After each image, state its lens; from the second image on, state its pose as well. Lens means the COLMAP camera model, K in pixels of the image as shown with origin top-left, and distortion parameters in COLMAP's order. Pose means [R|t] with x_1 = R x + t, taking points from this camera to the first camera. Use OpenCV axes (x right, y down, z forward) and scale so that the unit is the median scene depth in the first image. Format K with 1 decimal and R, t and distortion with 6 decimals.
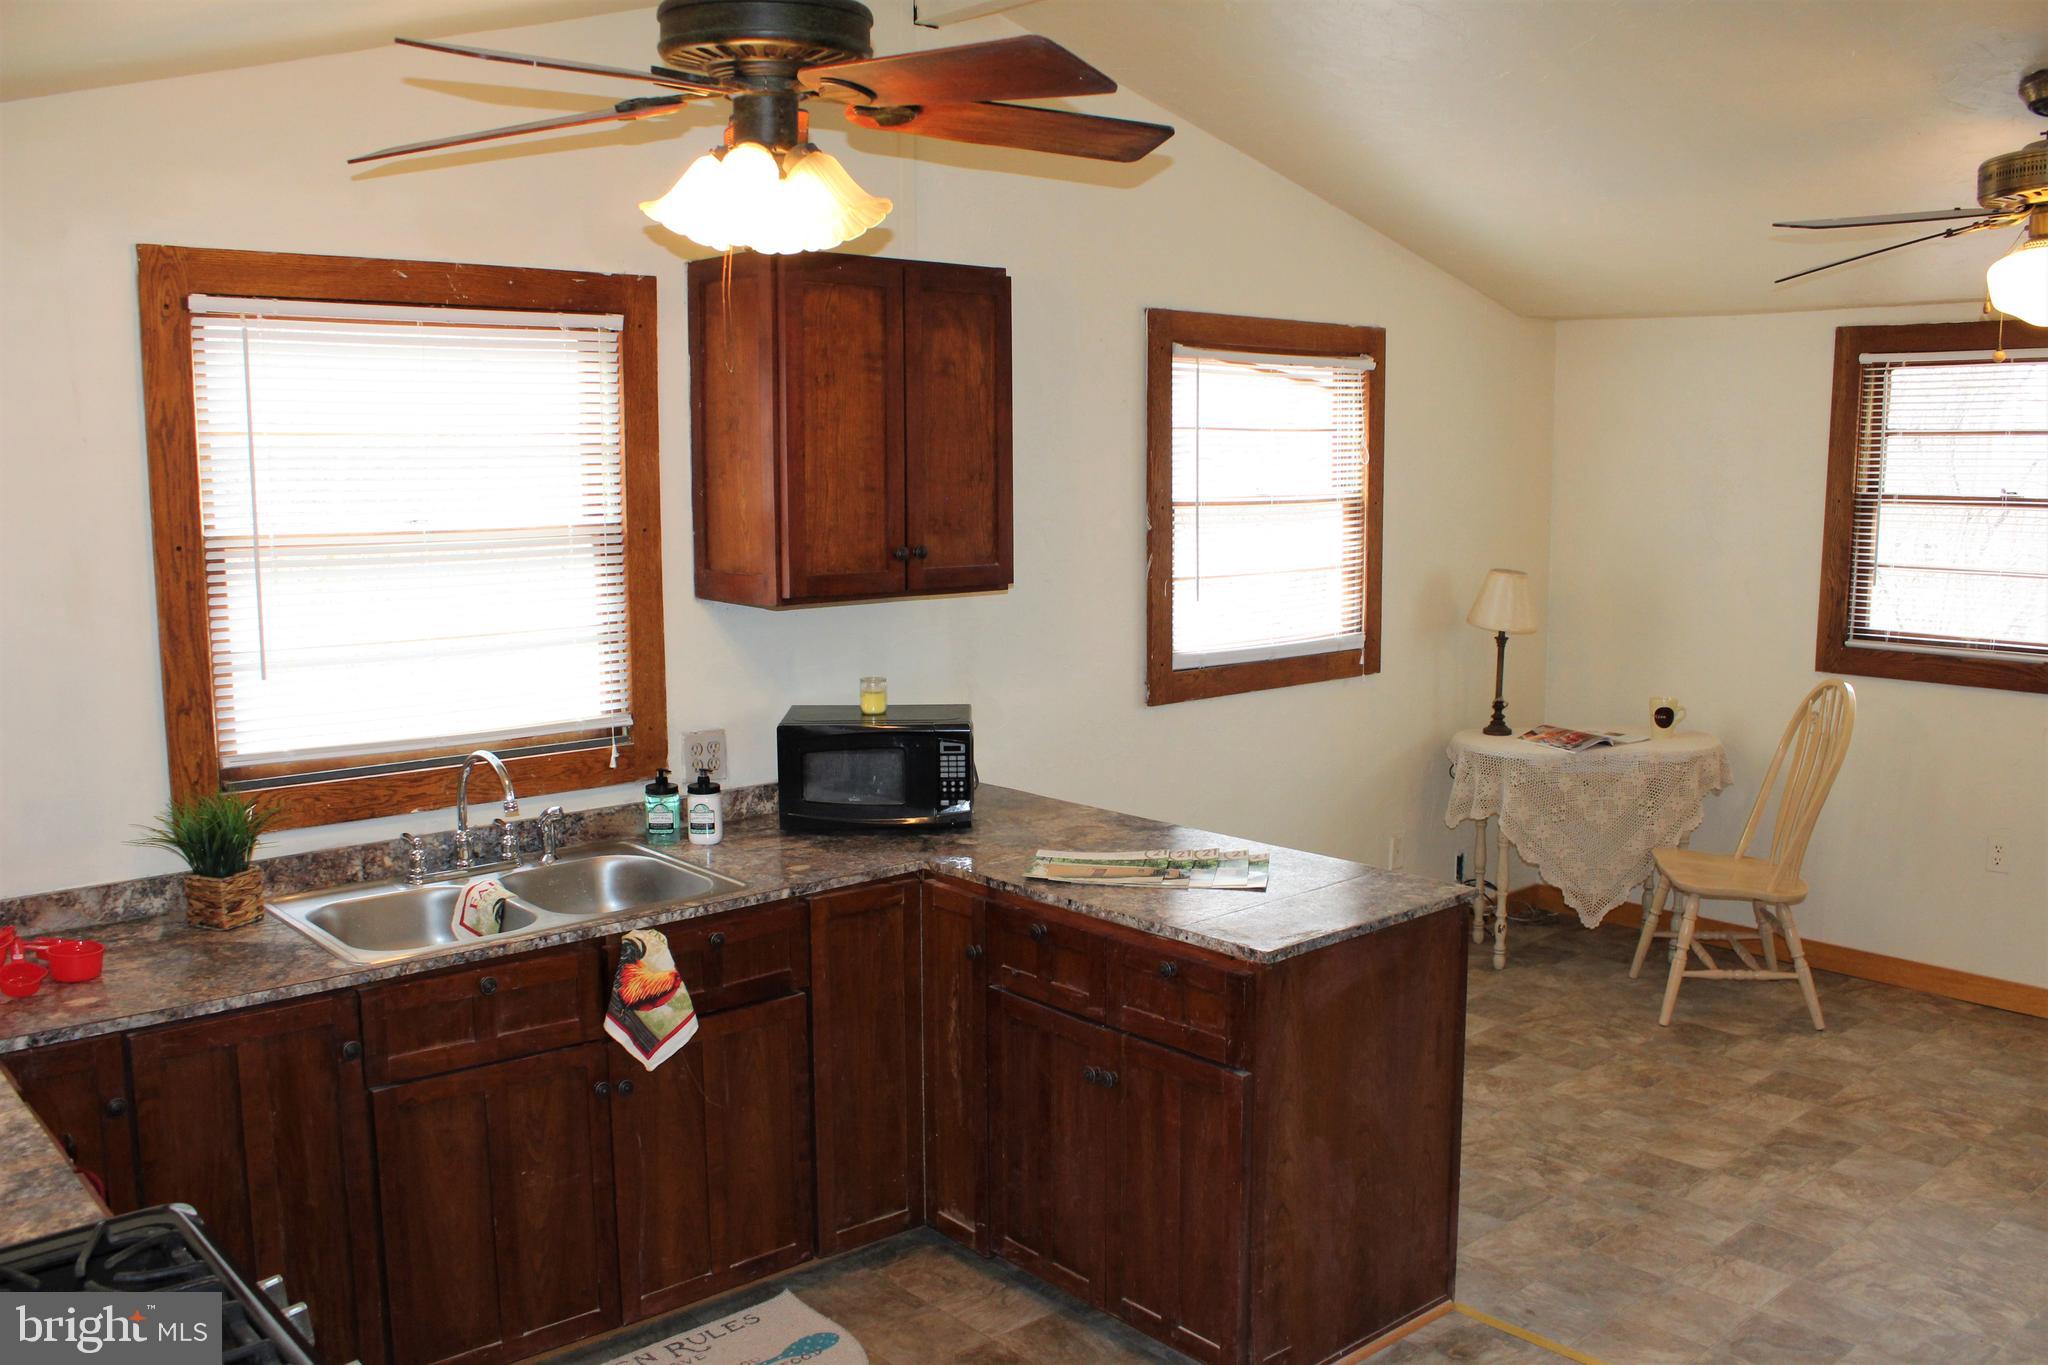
lens RADIAL K [[1702.7, 0, 1027.1], [0, 1702.7, 701.9], [0, 0, 1]] dist [-0.166283, 0.141755]
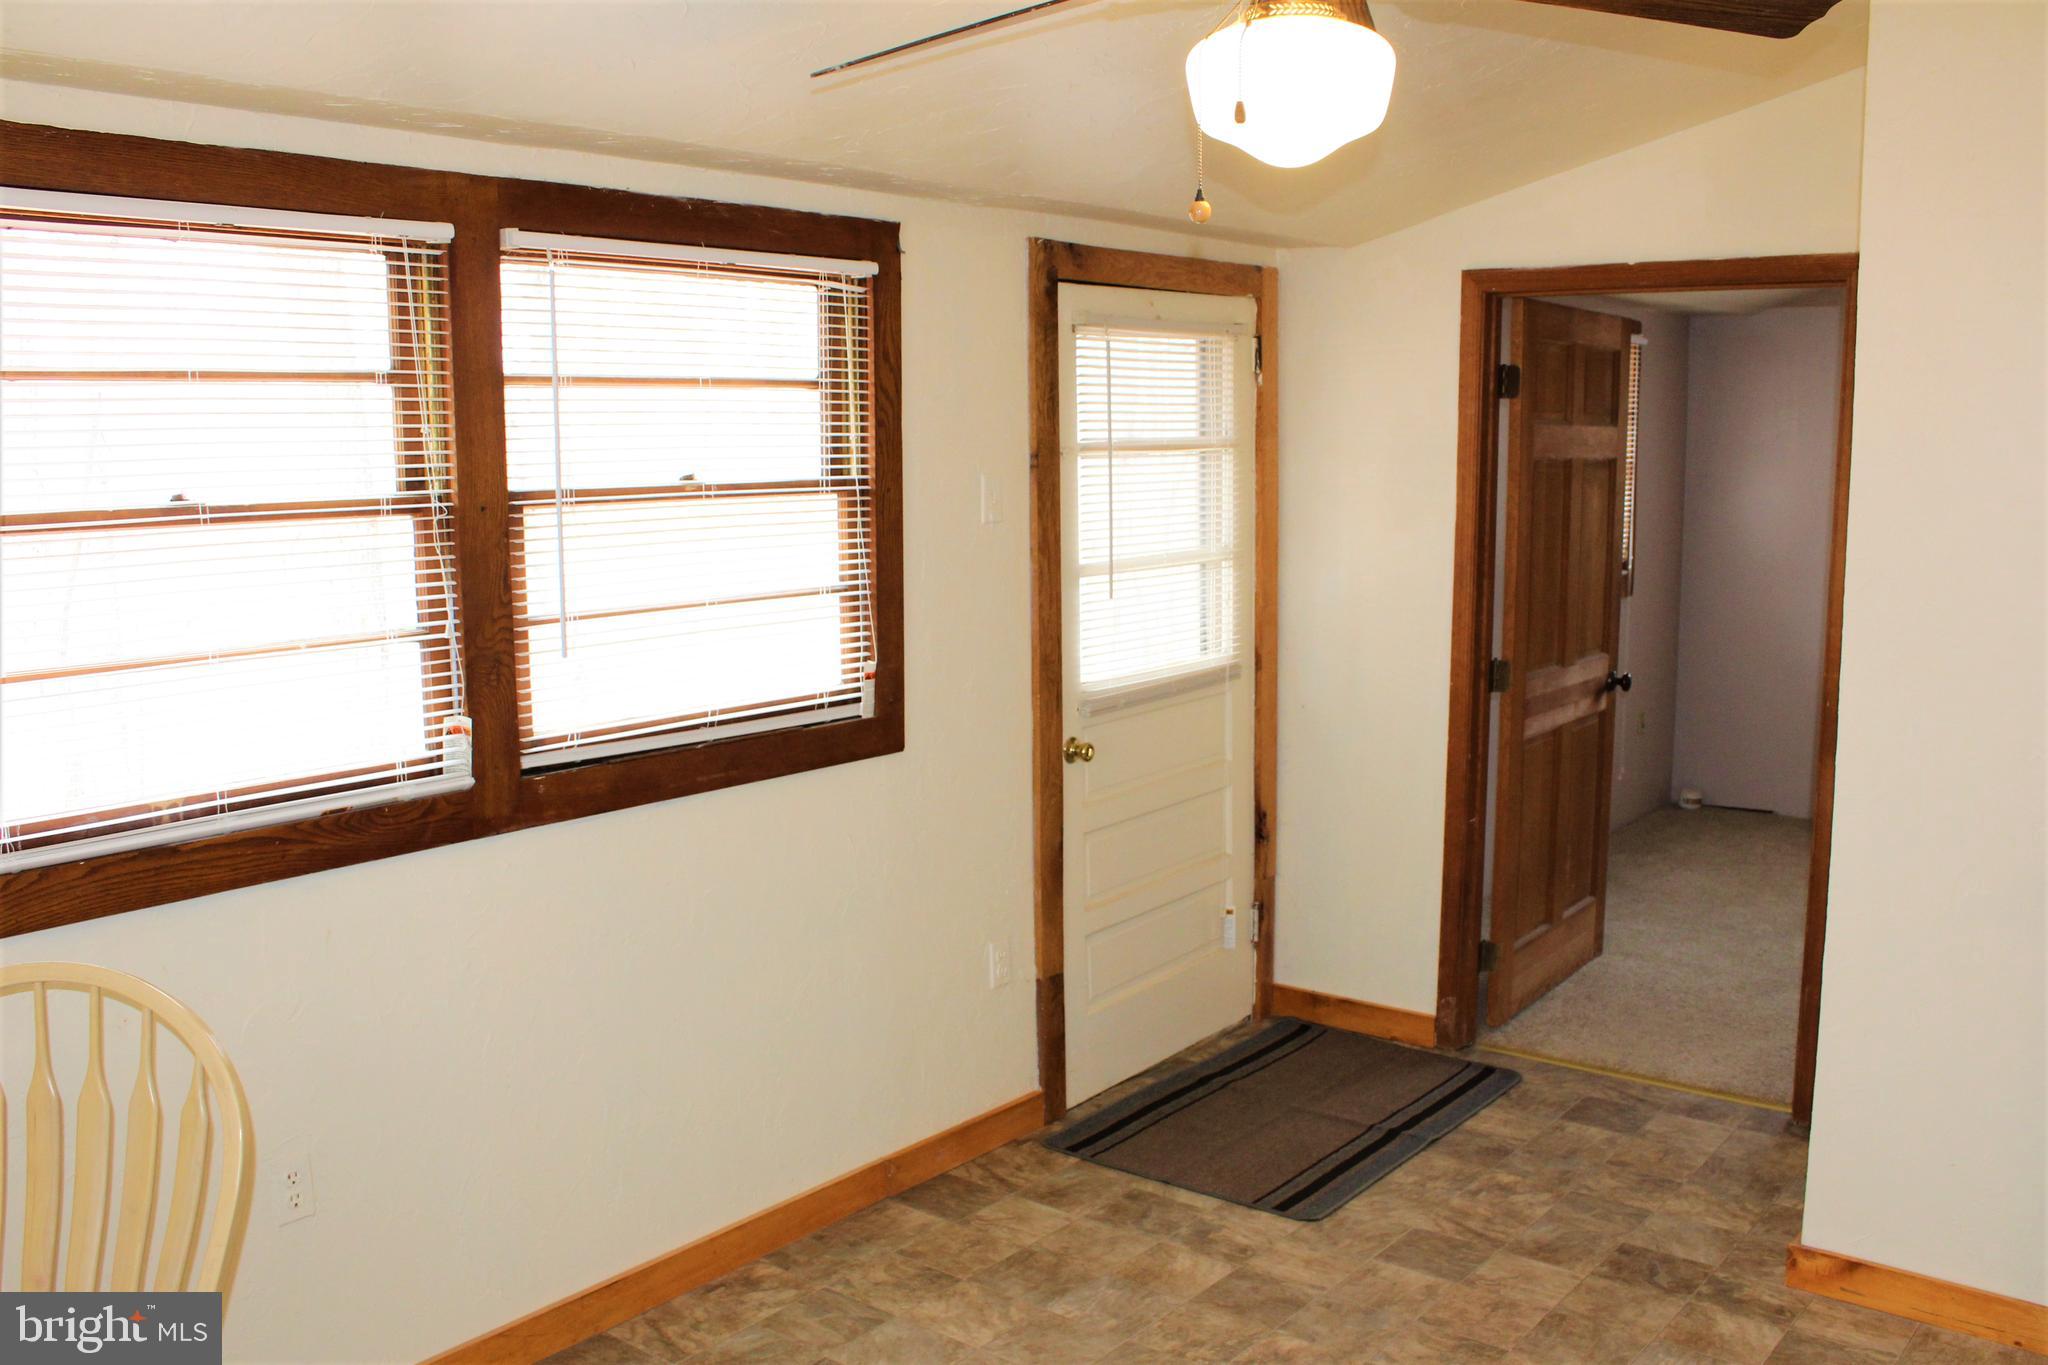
lens RADIAL K [[1809.0, 0, 1034.1], [0, 1809.0, 701.3], [0, 0, 1]] dist [-0.185439, 0.182775]
pose [[-0.181569, -0.147485, 0.972256, 0.043434], [0.146639, 0.973575, 0.175070, -0.160390], [-0.972384, 0.174358, -0.155144, 1.098883]]
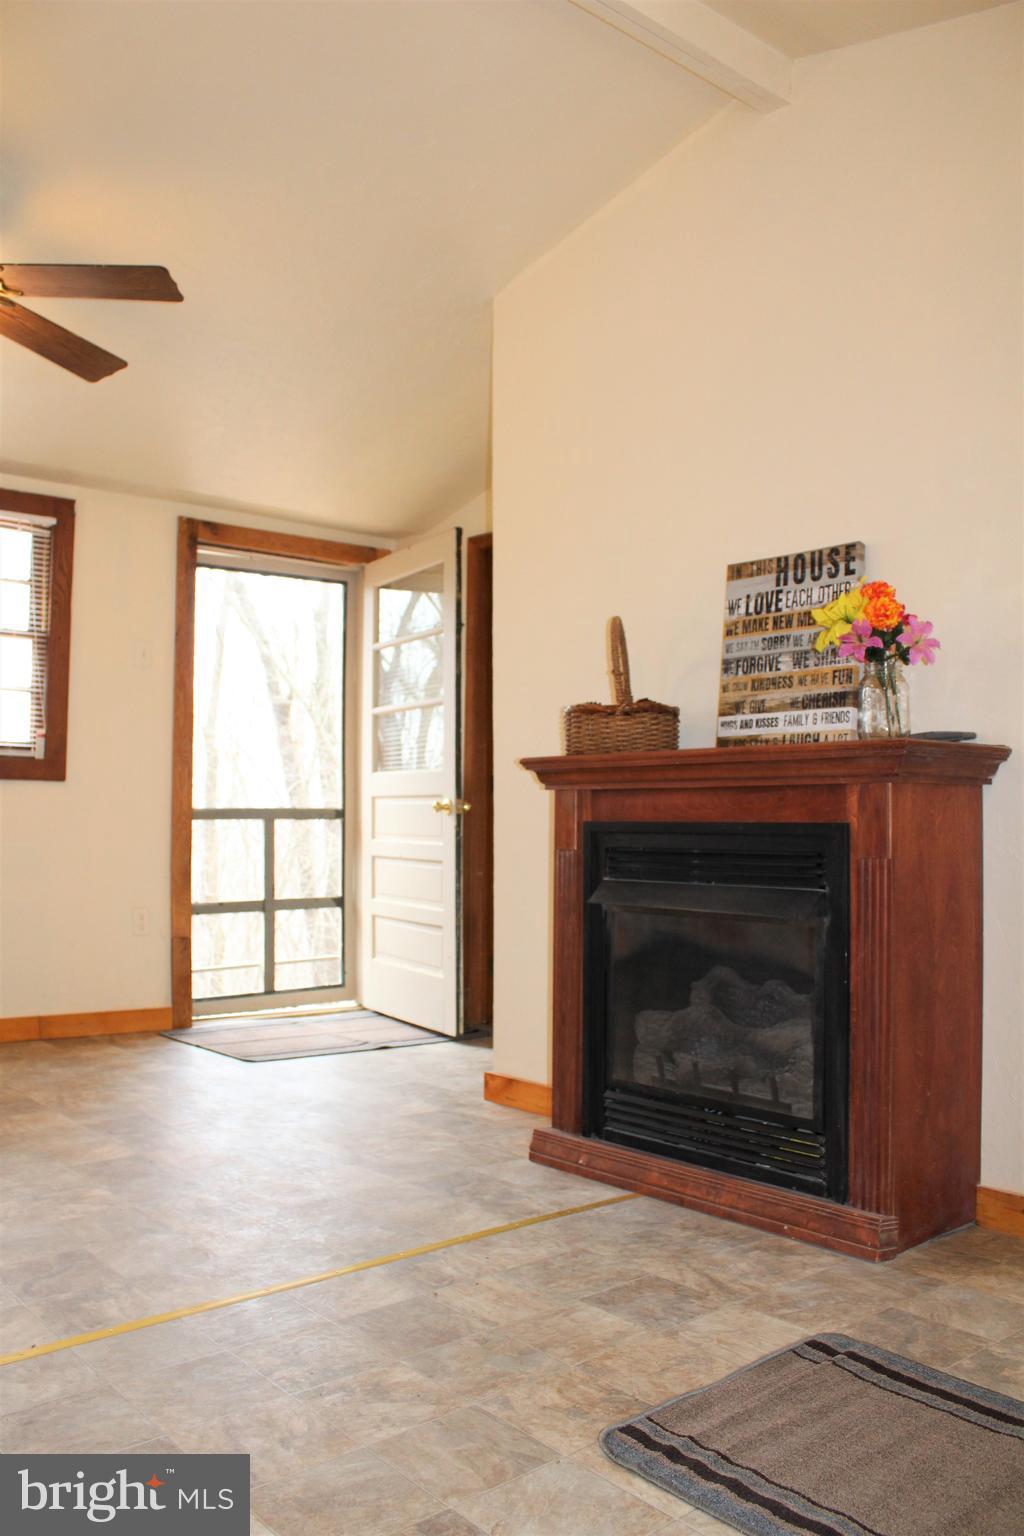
lens RADIAL K [[1277.0, 0, 488.9], [0, 1277.0, 761.6], [0, 0, 1]] dist [-0.166283, 0.141755]
pose [[0.022085, 0.048862, 0.998561, -0.227125], [0.136102, 0.989359, -0.051422, 0.137416], [-0.990449, 0.137042, 0.015200, 0.568566]]
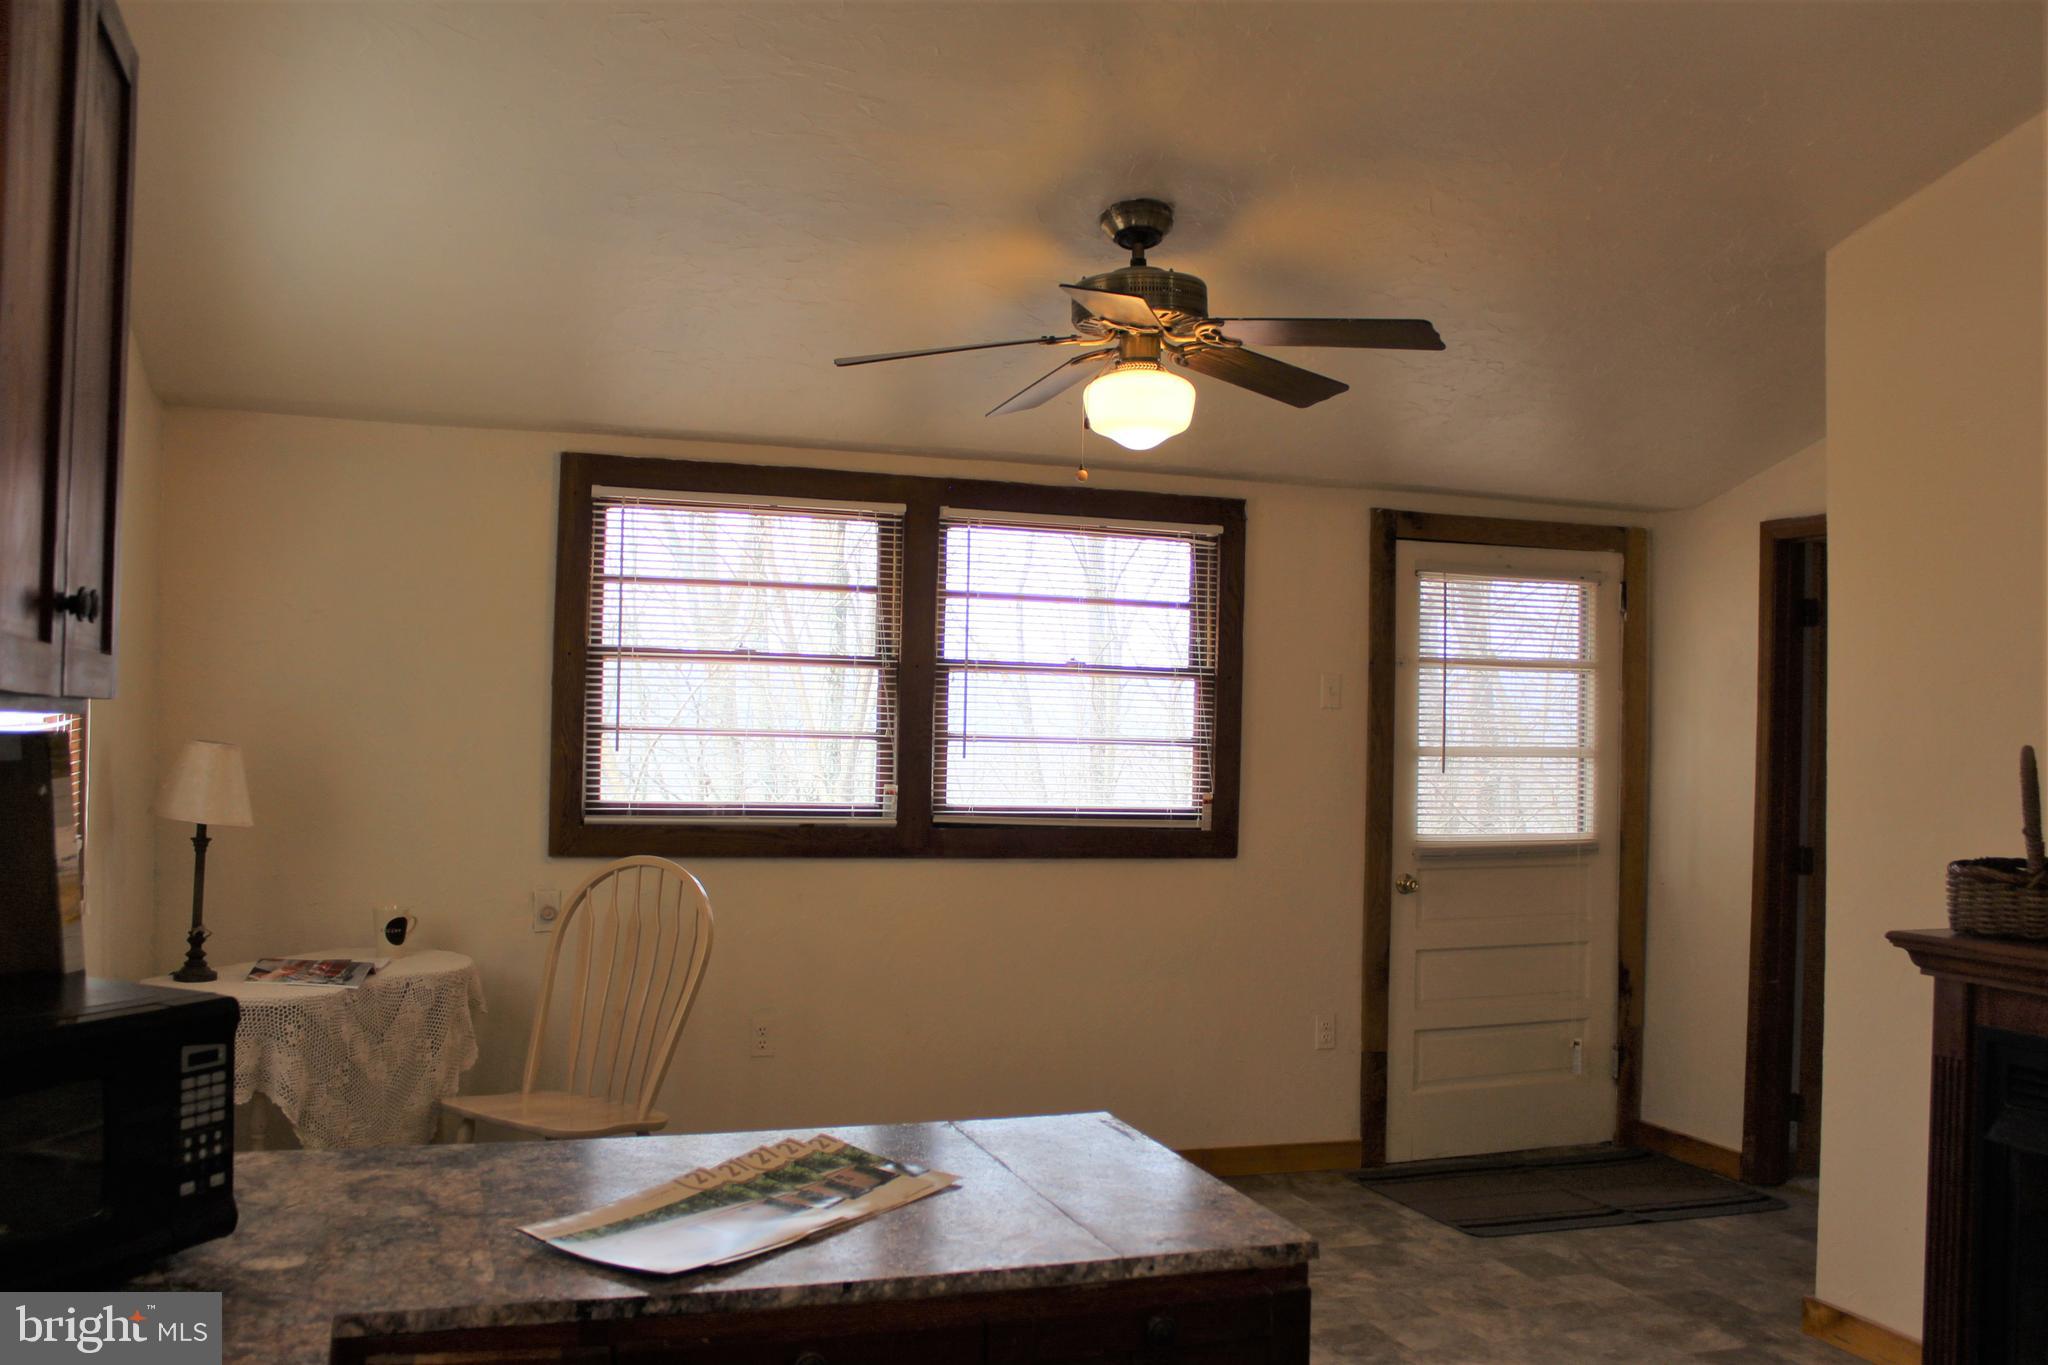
lens RADIAL K [[1785.6, 0, 1022.3], [0, 1785.6, 711.6], [0, 0, 1]] dist [-0.159534, 0.145719]
pose [[0.381434, 0.019603, 0.924188, -0.362930], [0.111062, 0.991561, -0.066870, -0.007084], [-0.917700, 0.128148, 0.376038, 0.619156]]
